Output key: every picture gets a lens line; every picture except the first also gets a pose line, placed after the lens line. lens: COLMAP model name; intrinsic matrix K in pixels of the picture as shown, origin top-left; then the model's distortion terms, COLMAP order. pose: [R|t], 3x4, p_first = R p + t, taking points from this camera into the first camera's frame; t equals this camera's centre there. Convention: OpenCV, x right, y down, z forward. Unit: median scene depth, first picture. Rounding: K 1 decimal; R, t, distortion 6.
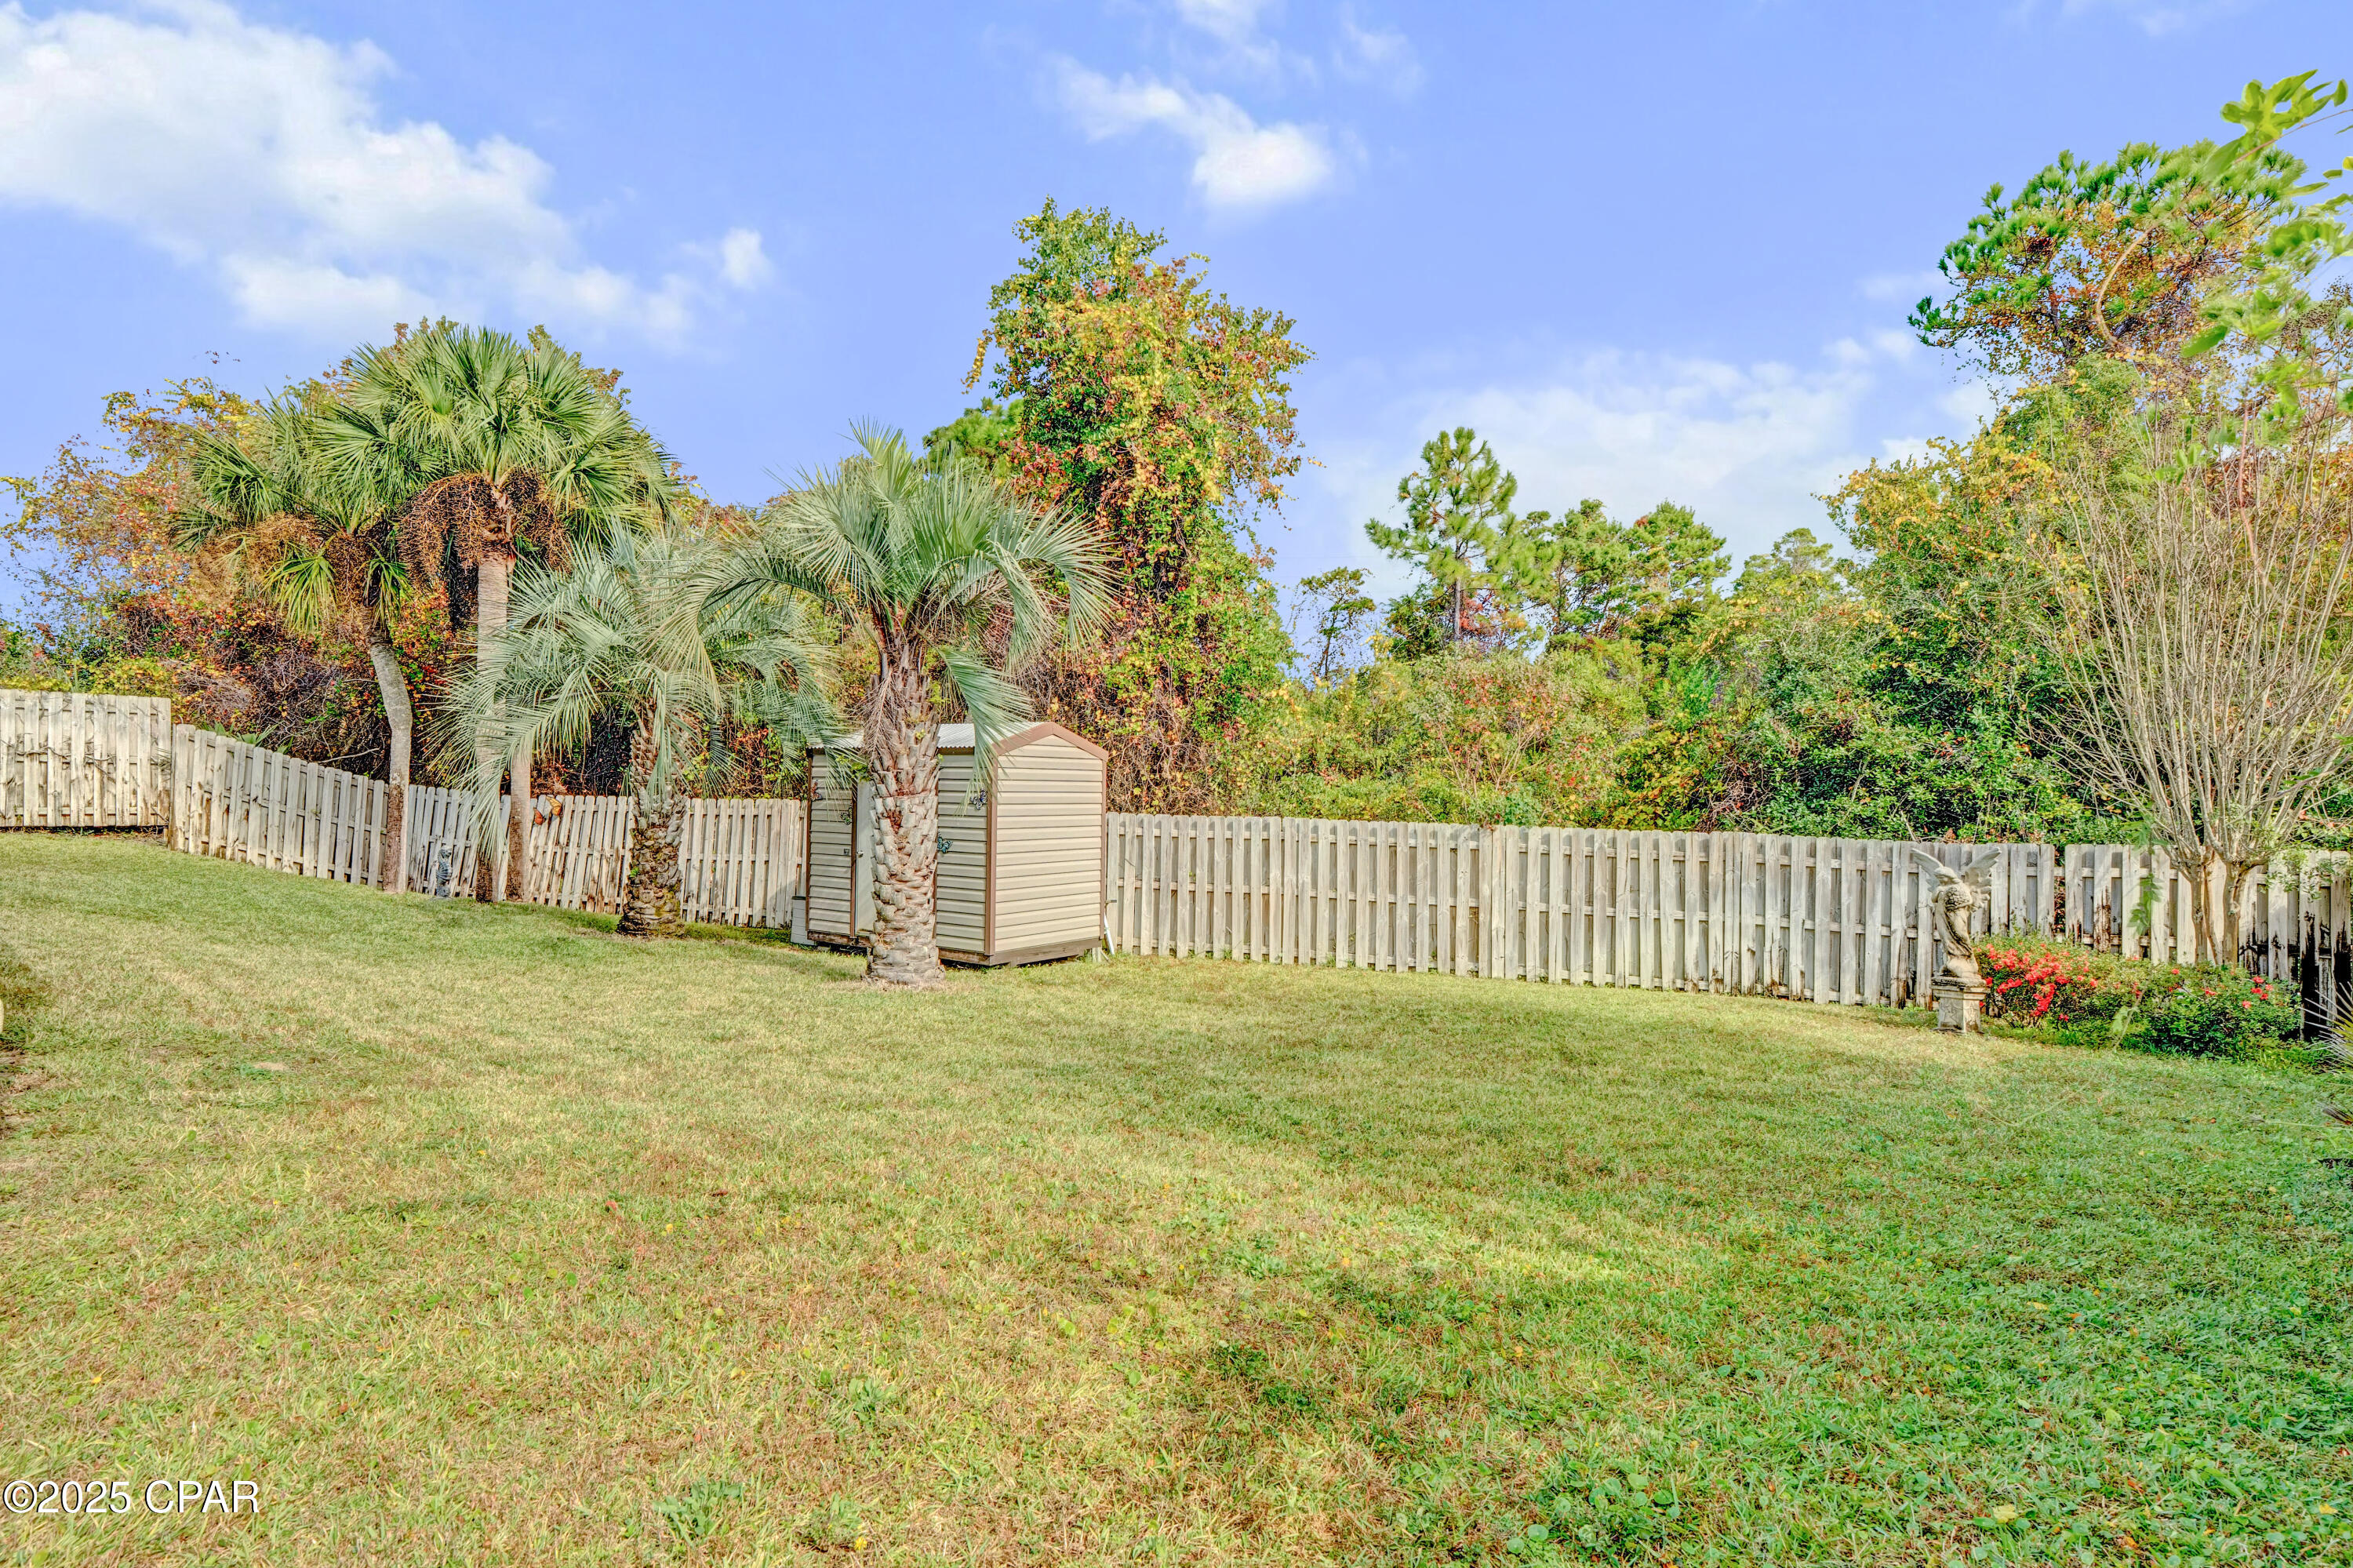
lens RADIAL K [[1198.5, 0, 1184.1], [0, 1198.5, 784.6], [0, 0, 1]] dist [-0.003406, 0.001327]
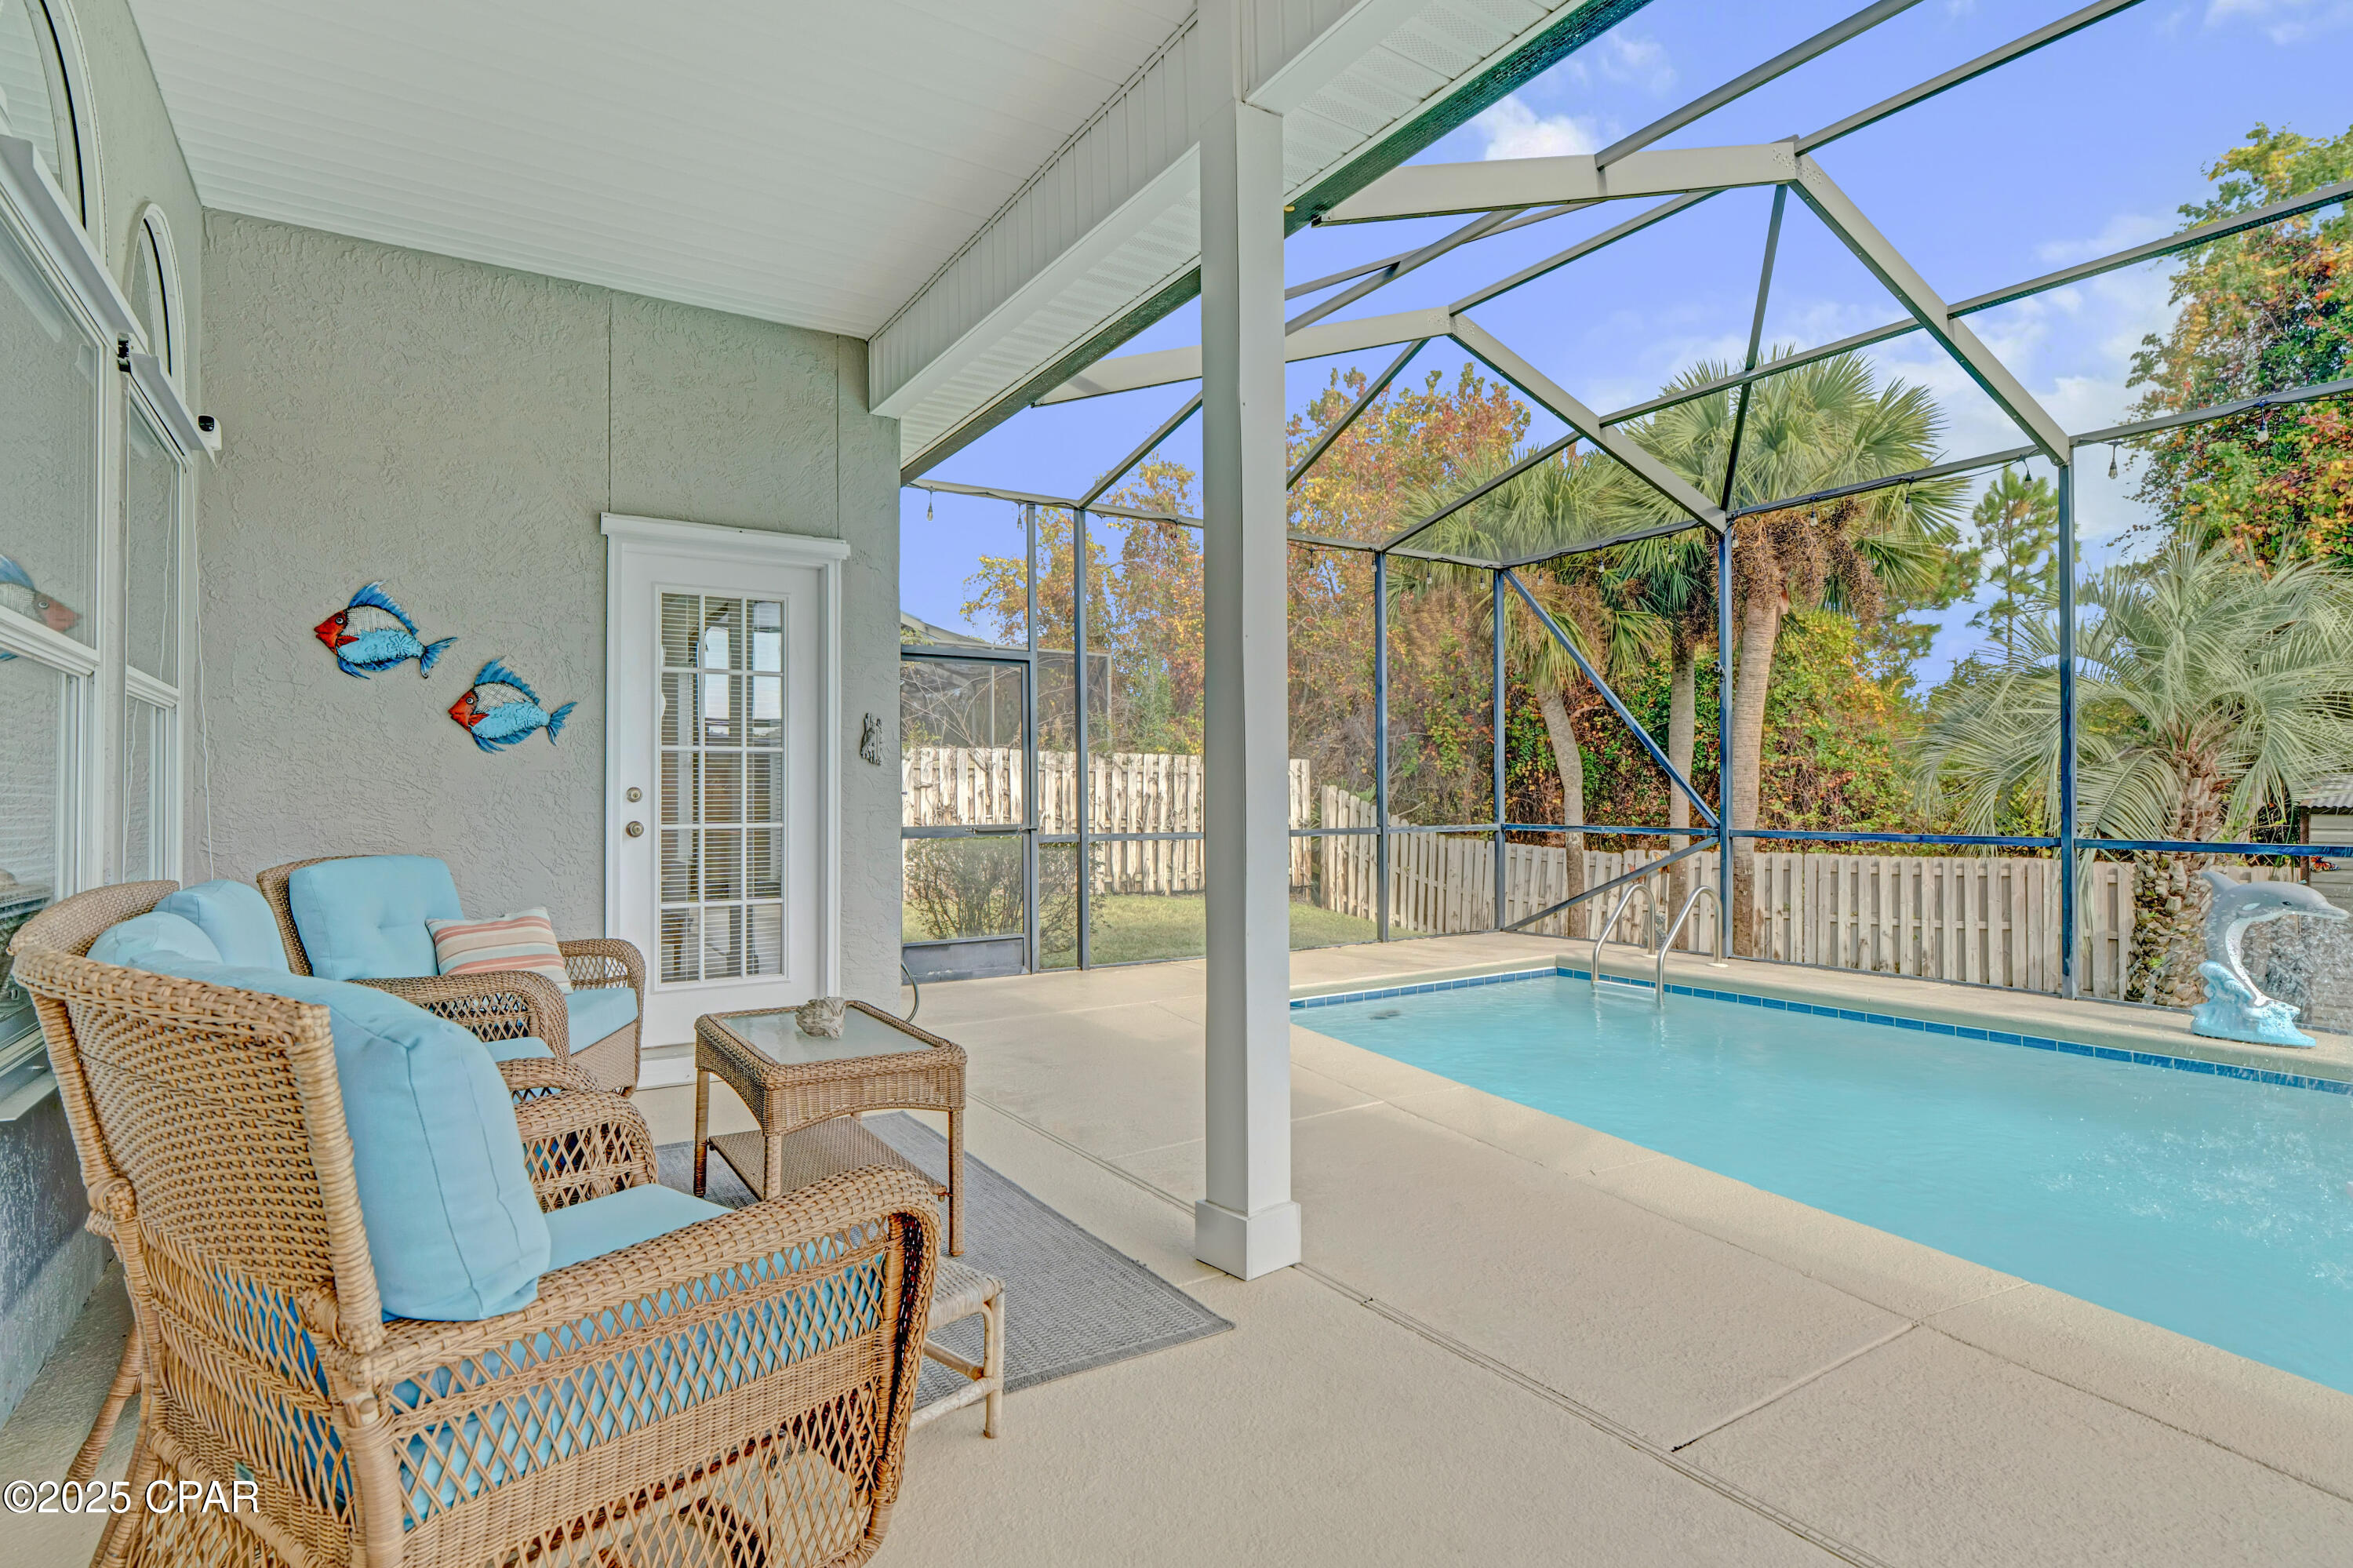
lens RADIAL K [[1198.5, 0, 1184.1], [0, 1198.5, 784.6], [0, 0, 1]] dist [-0.003406, 0.001327]
pose [[0.954705, -0.020270, -0.296864, -0.798183], [0.016185, 0.999738, -0.016213, -0.044761], [0.297114, 0.010674, 0.954782, -0.003057]]
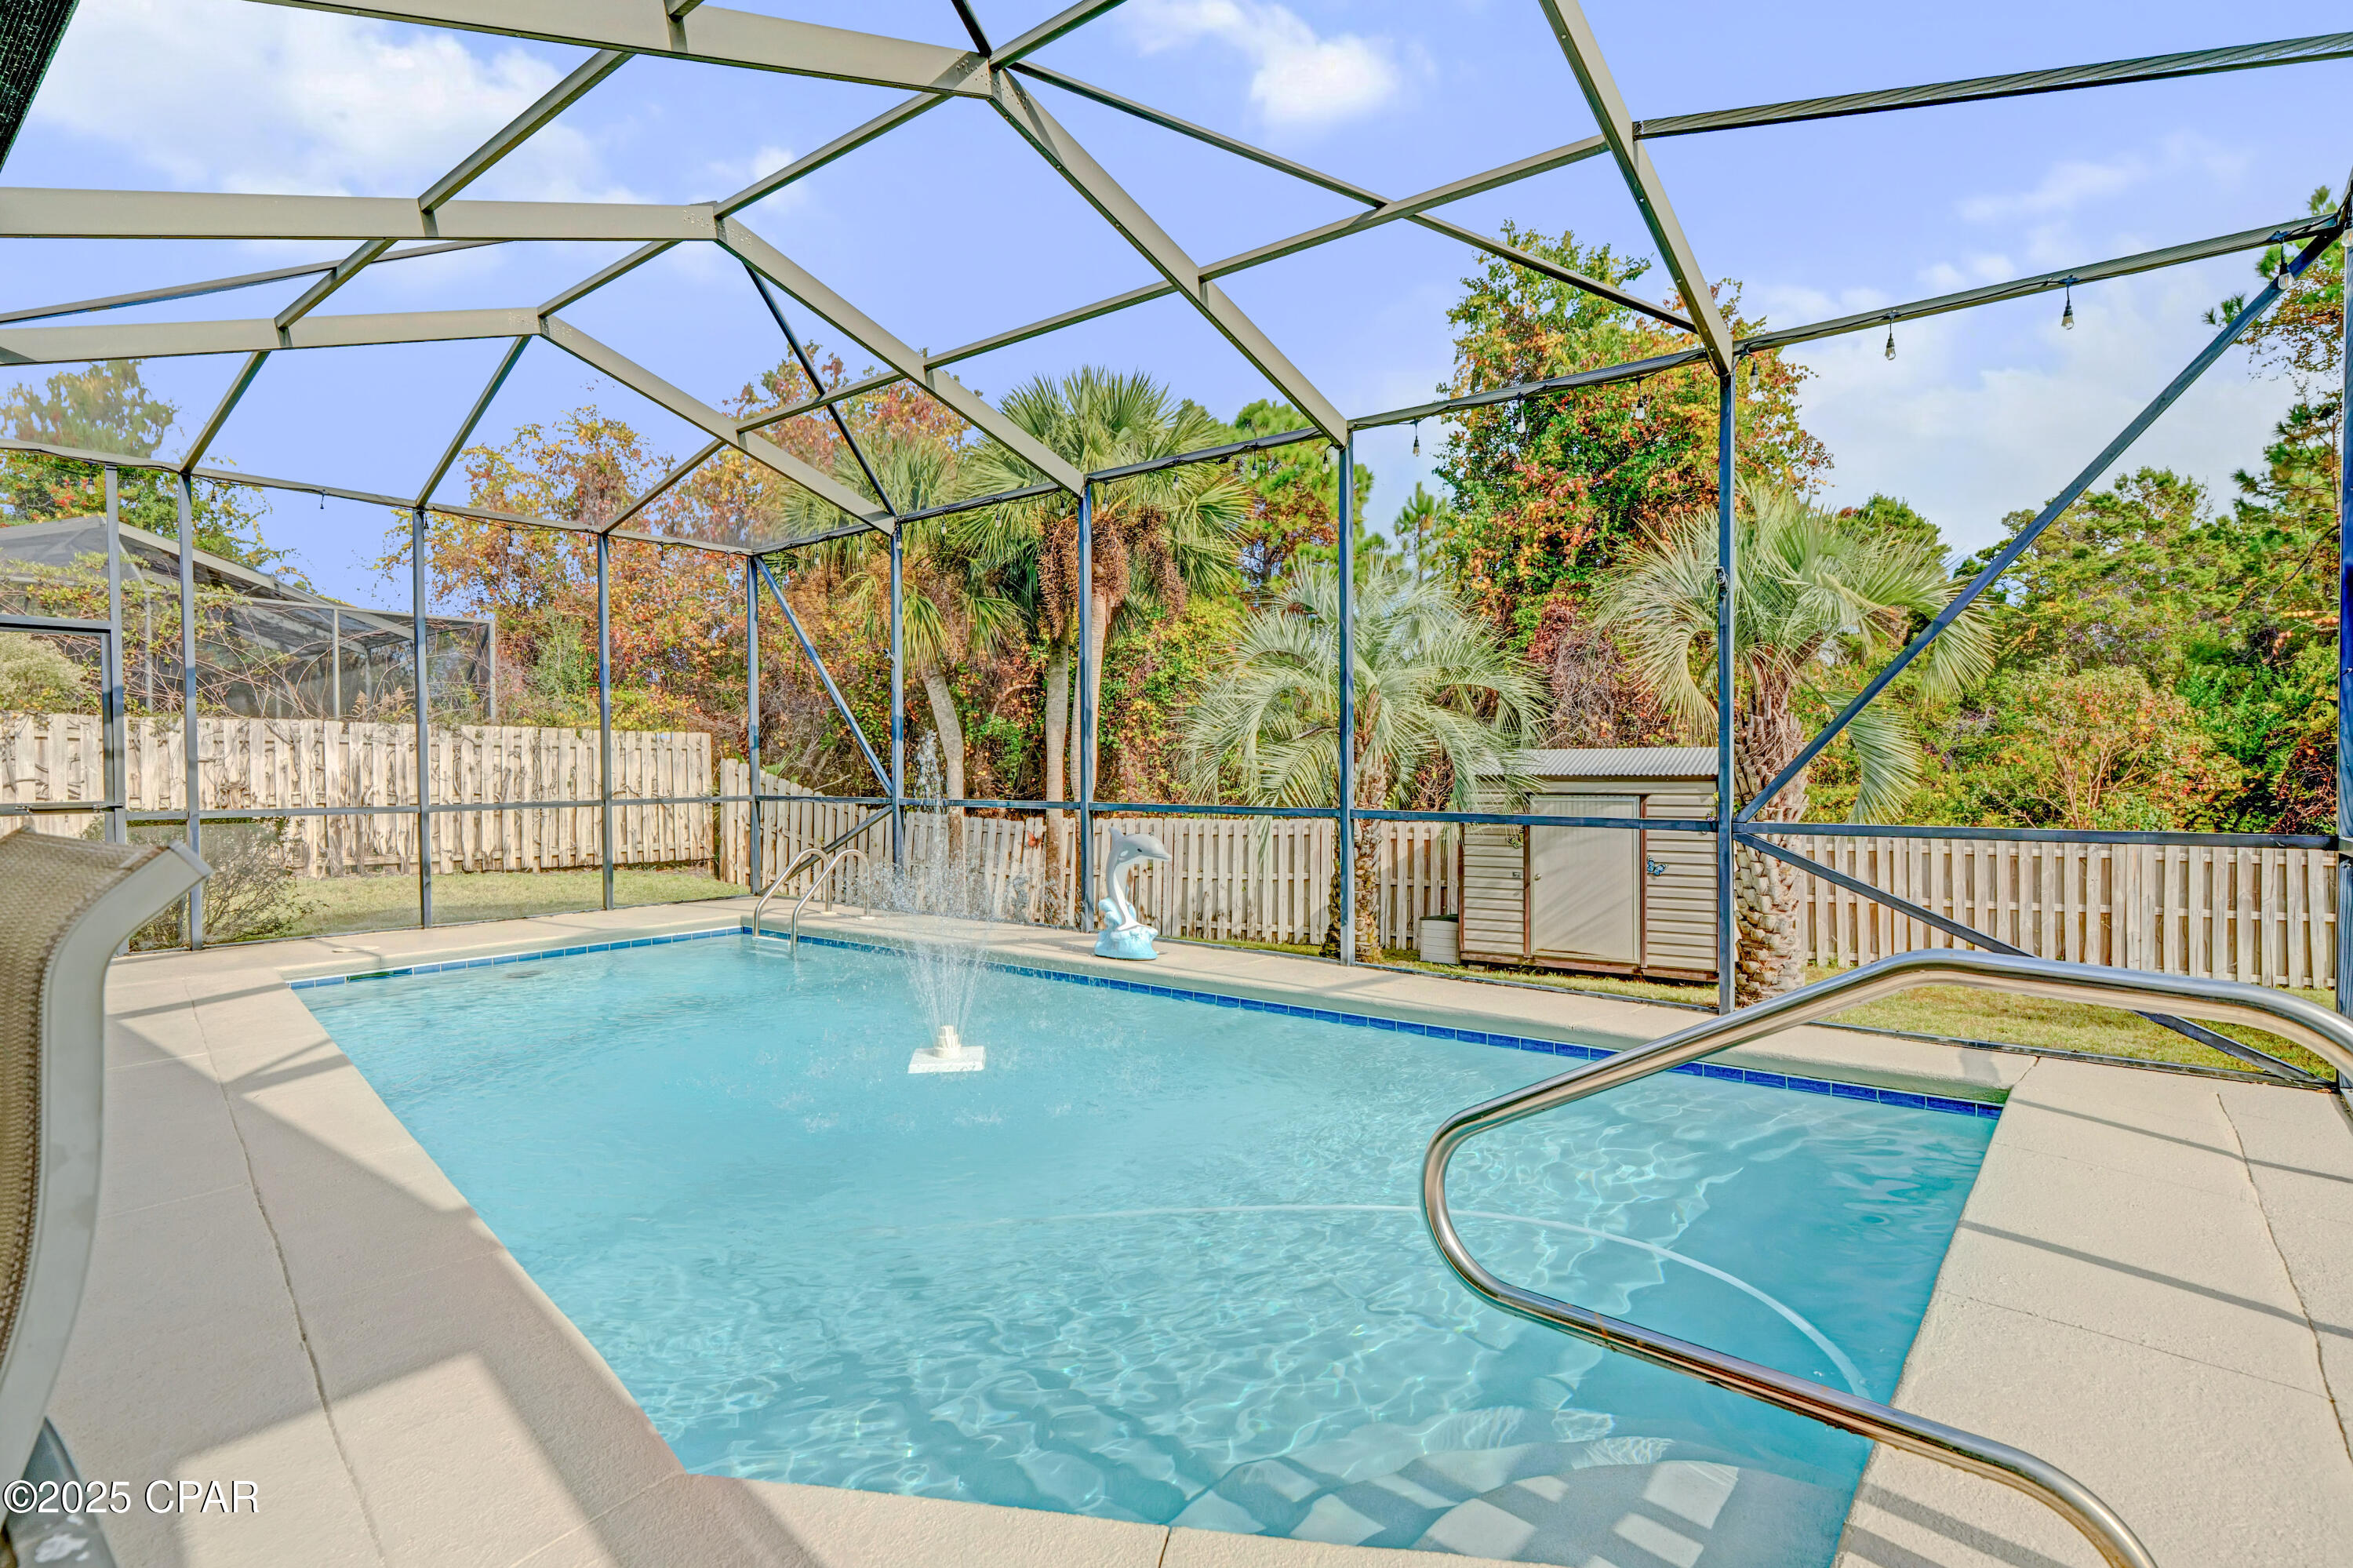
lens RADIAL K [[1198.5, 0, 1184.1], [0, 1198.5, 784.6], [0, 0, 1]] dist [-0.003406, 0.001327]
pose [[0.999685, -0.021681, 0.012675, -0.565234], [0.021517, 0.999685, 0.012920, -0.040696], [-0.012951, -0.012643, 0.999836, -0.033703]]
